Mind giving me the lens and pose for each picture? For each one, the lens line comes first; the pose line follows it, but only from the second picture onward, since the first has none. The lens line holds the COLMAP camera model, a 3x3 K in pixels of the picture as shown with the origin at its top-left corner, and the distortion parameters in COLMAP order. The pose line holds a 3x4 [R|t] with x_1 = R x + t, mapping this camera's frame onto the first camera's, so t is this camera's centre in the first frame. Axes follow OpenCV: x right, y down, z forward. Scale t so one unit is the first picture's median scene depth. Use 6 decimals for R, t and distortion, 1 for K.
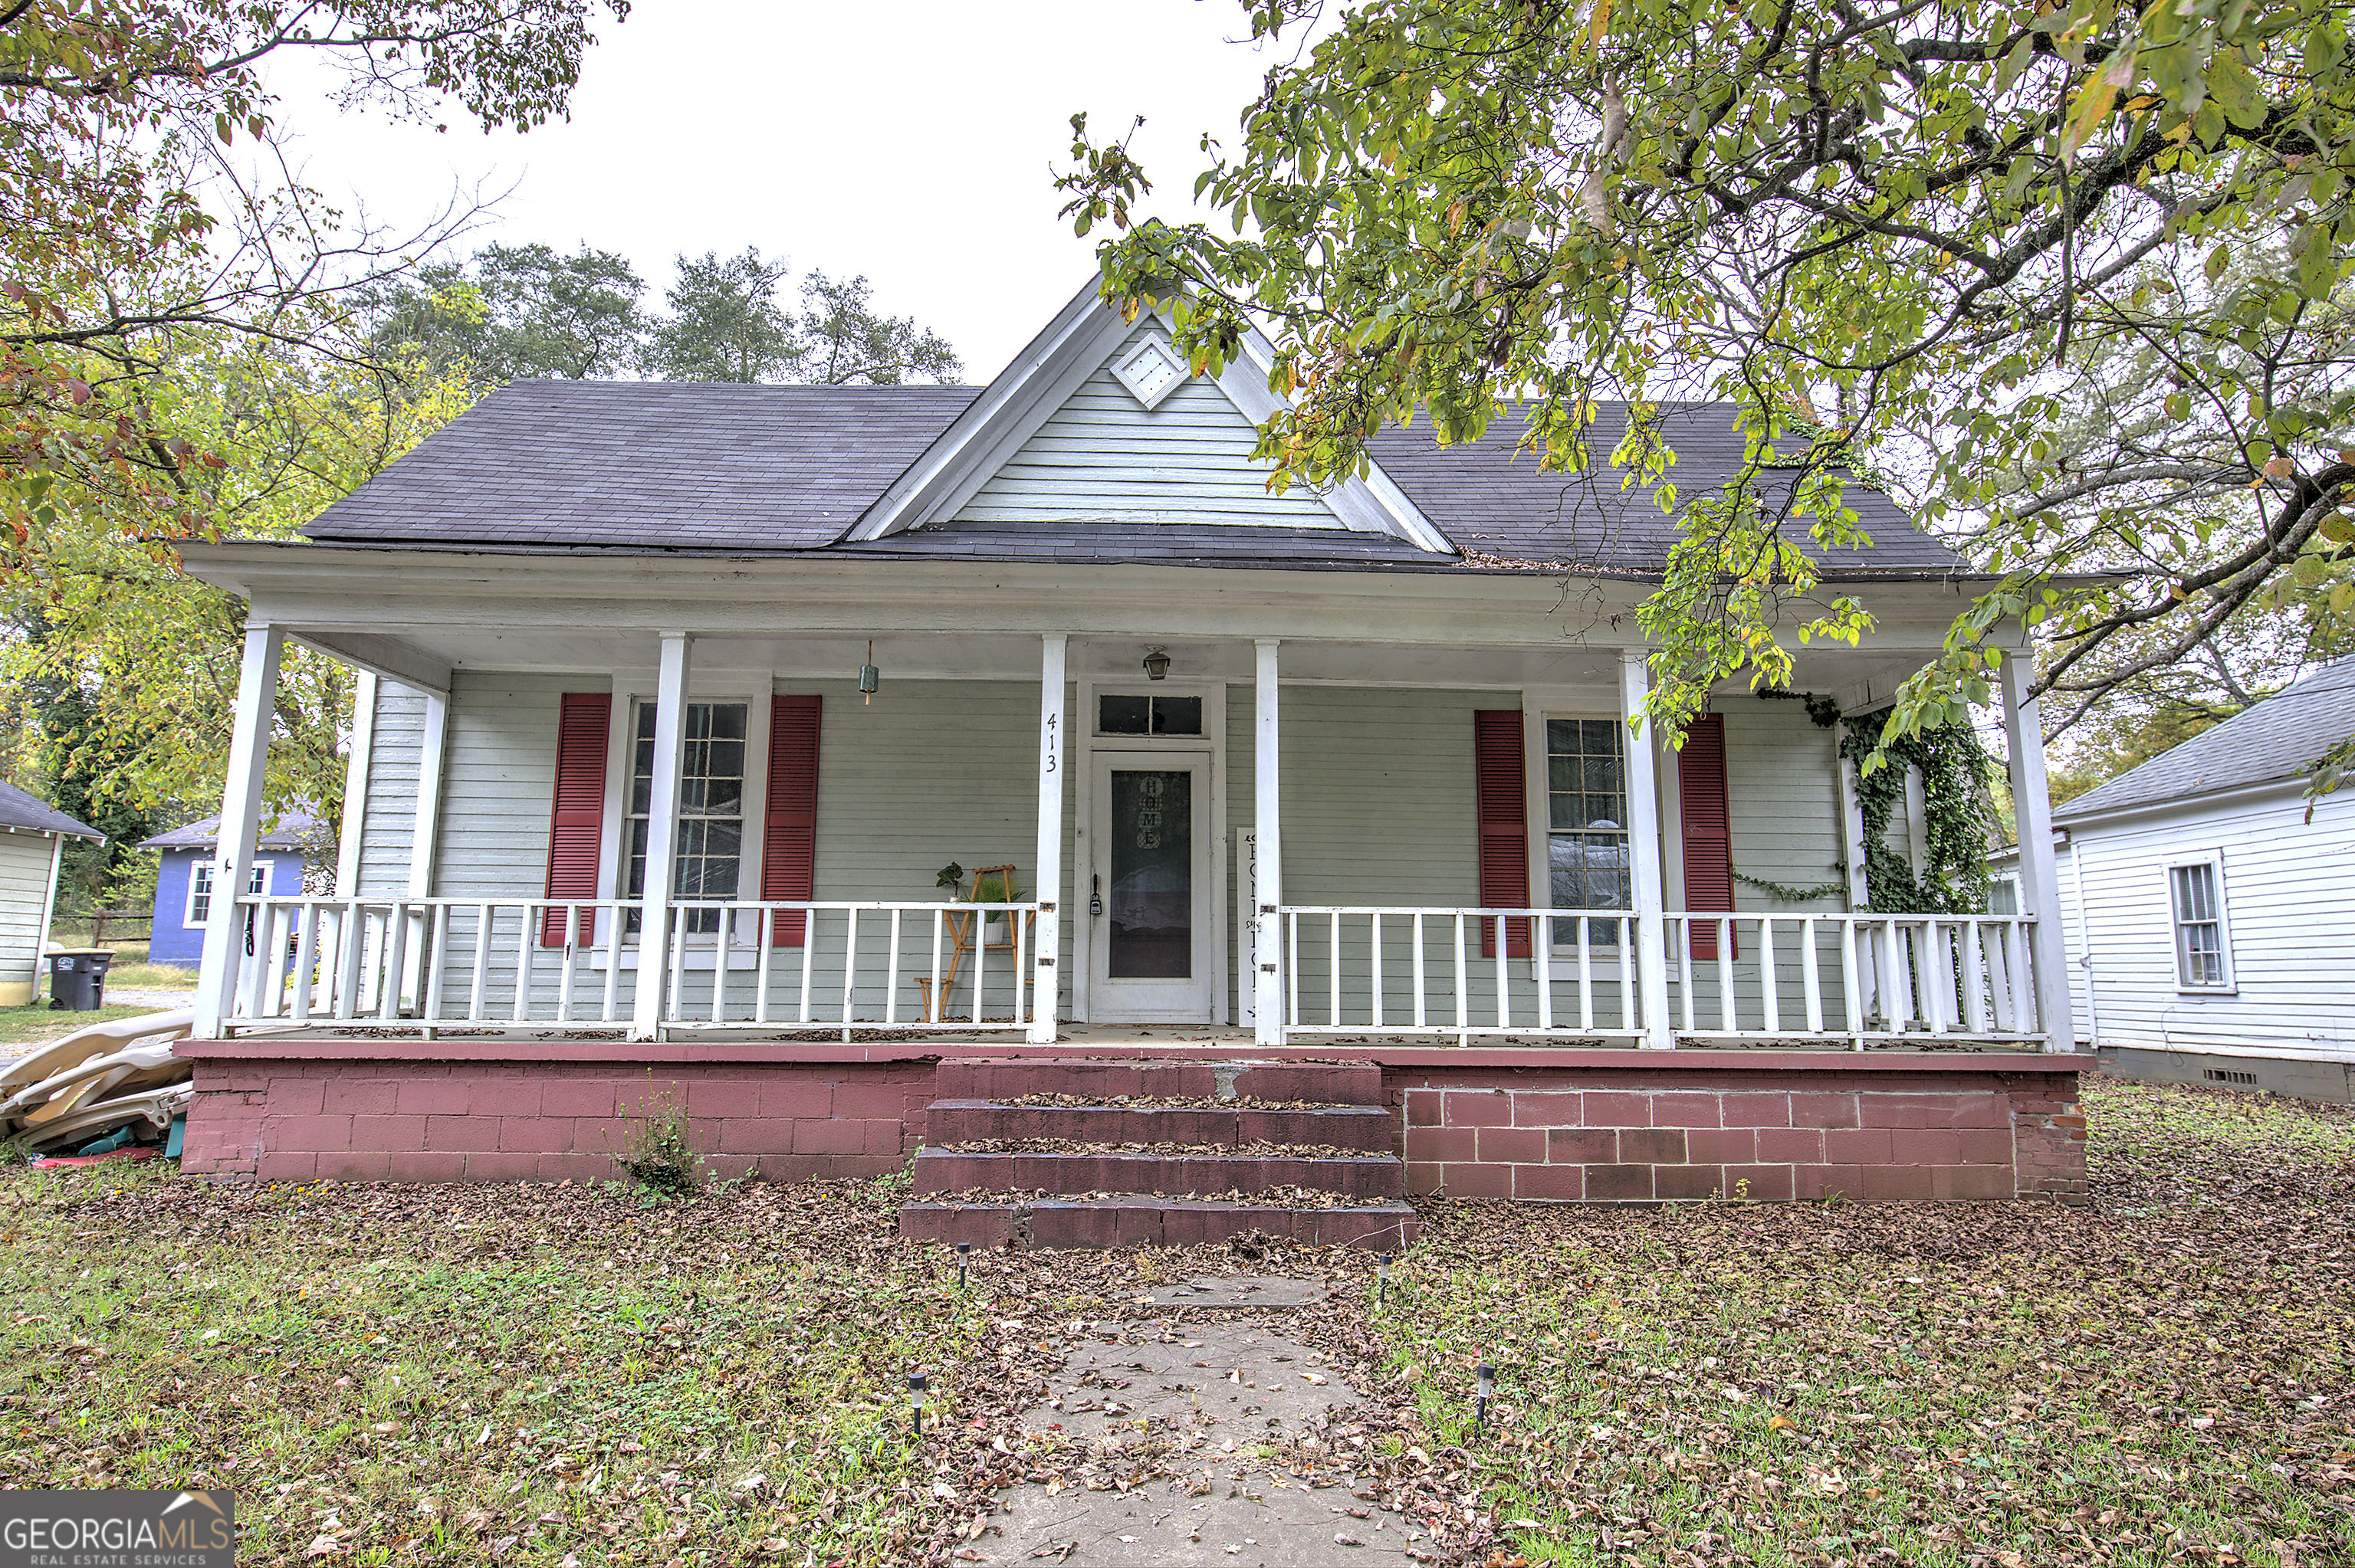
lens RADIAL K [[1273.3, 0, 1164.8], [0, 1273.3, 777.9], [0, 0, 1]] dist [0.015197, -0.001041]
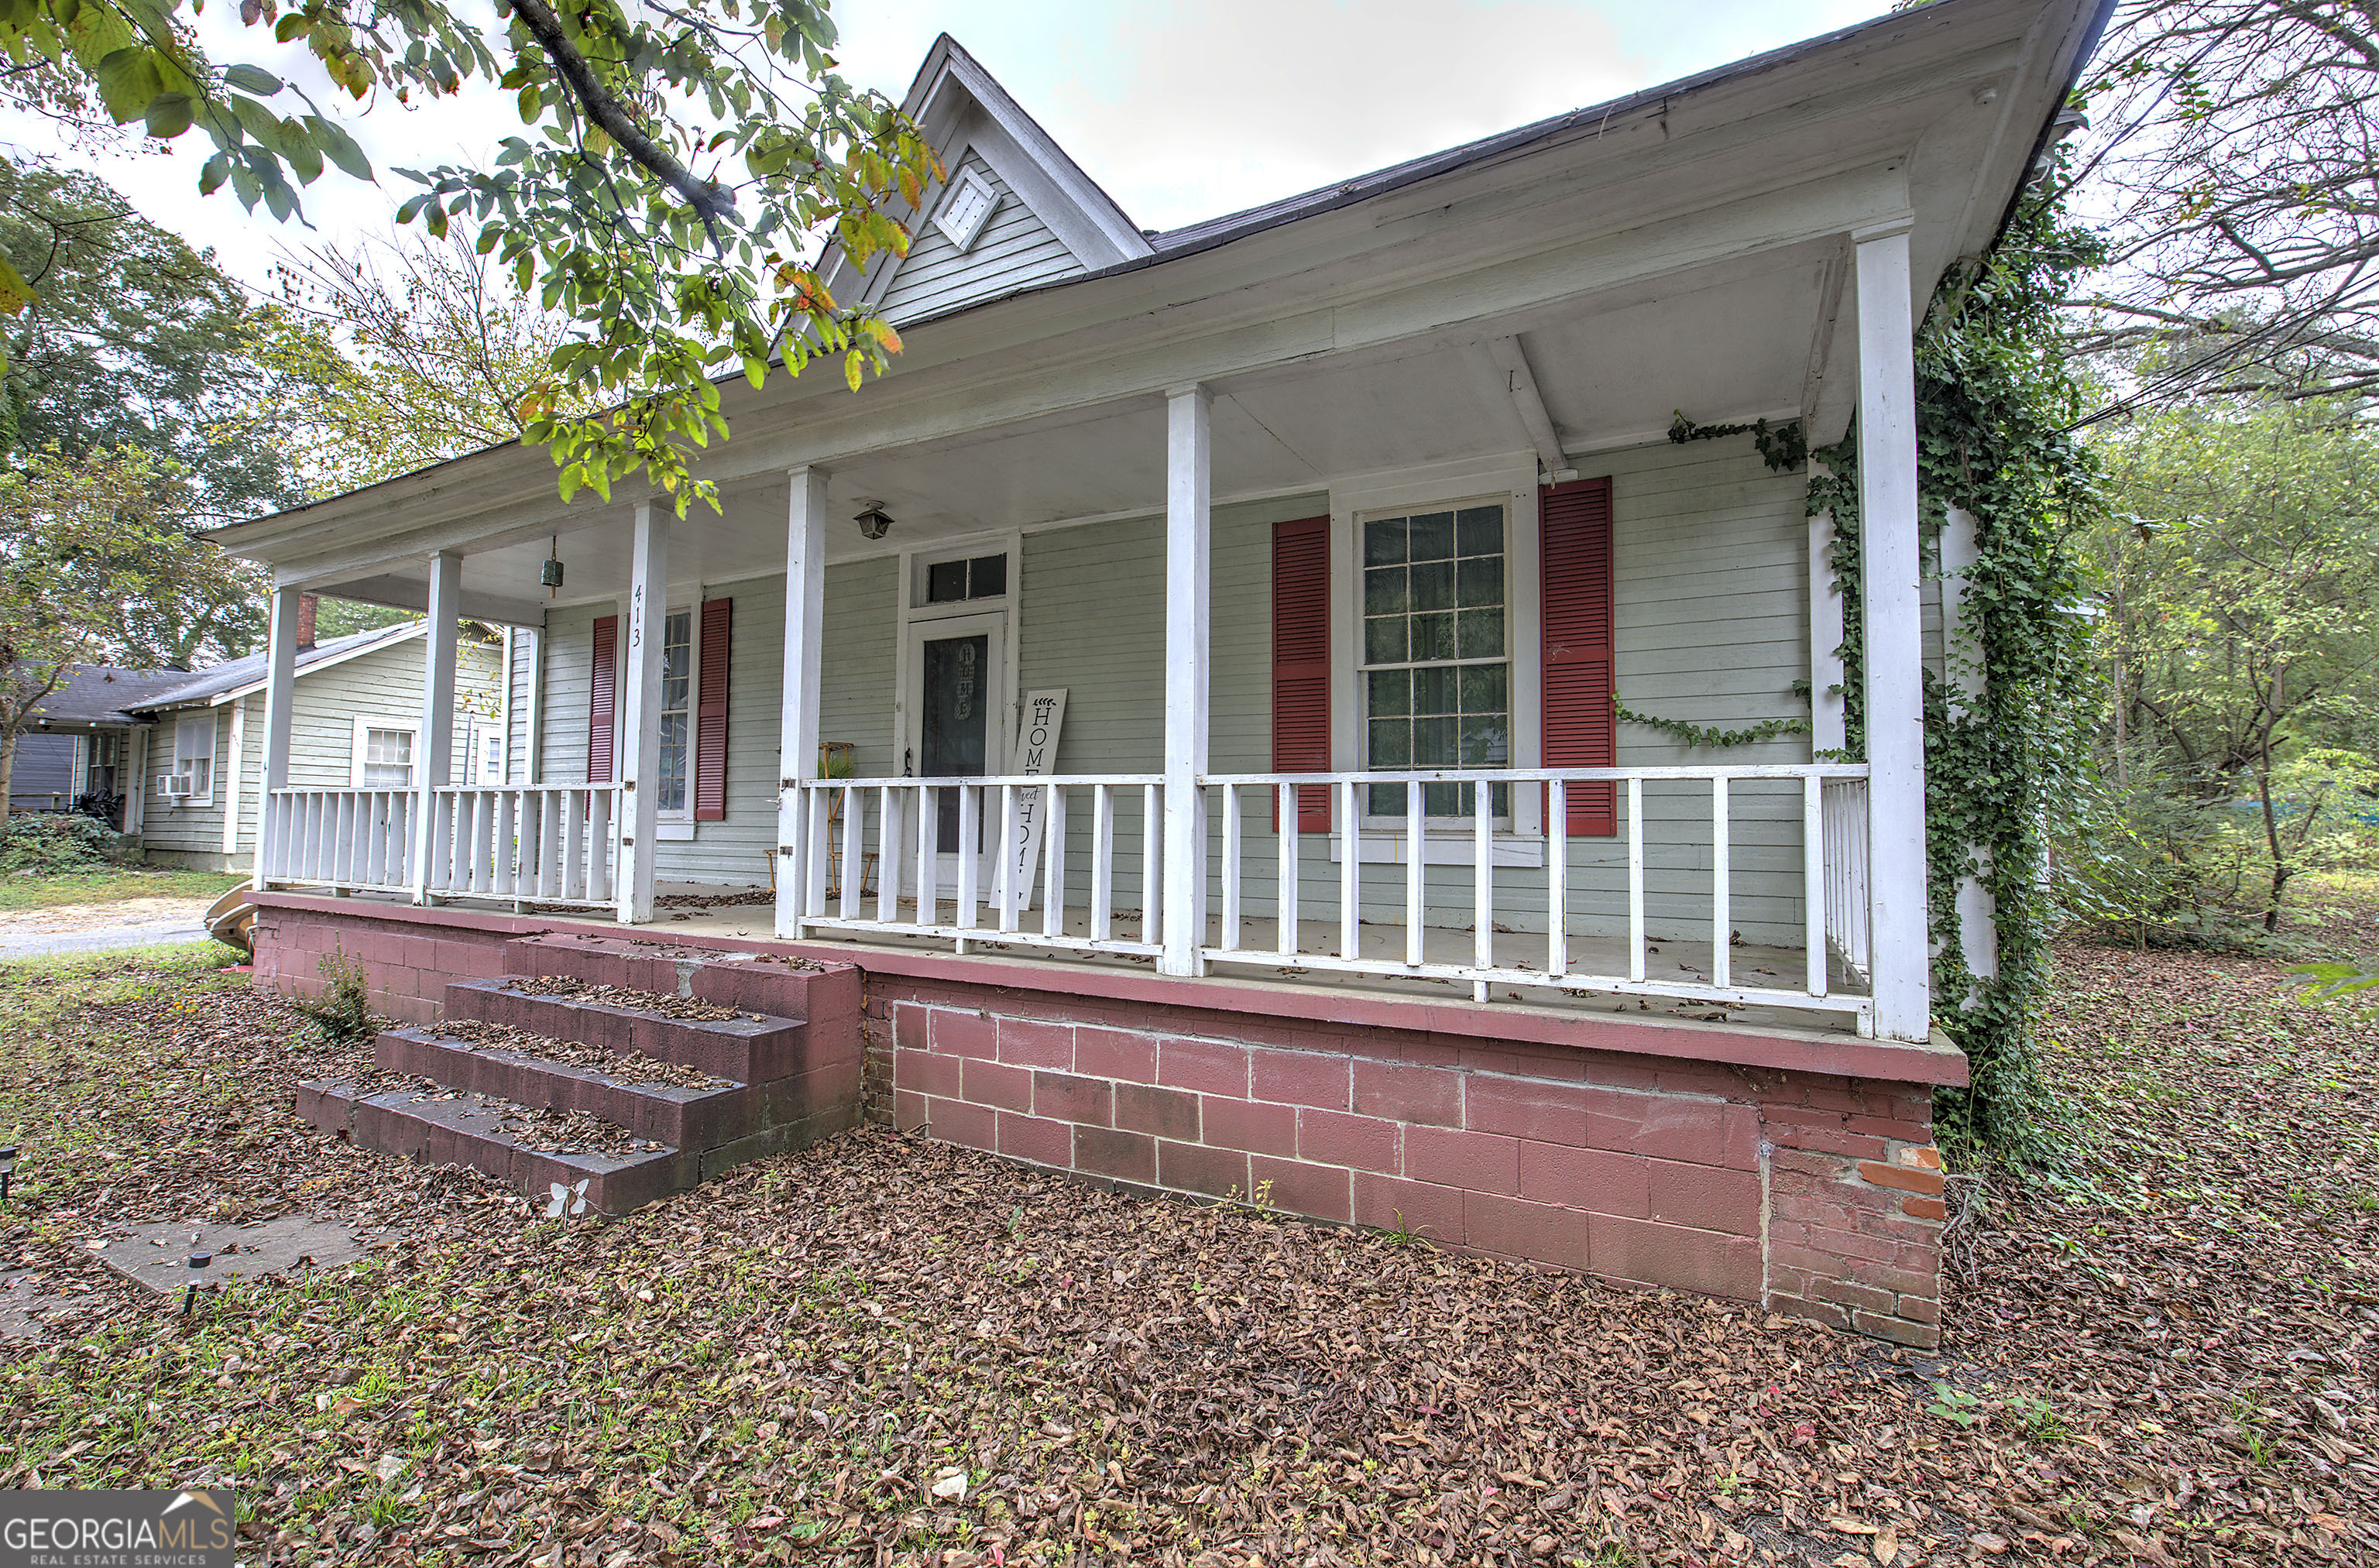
lens RADIAL K [[1005.7, 0, 1192.2], [0, 1005.7, 771.7], [0, 0, 1]] dist [-0.002379, -0.000345]
pose [[0.867321, -0.025666, -0.497088, 0.548268], [0.073140, 0.994401, 0.076270, 0.052612], [0.492347, -0.102508, 0.864342, 0.453221]]
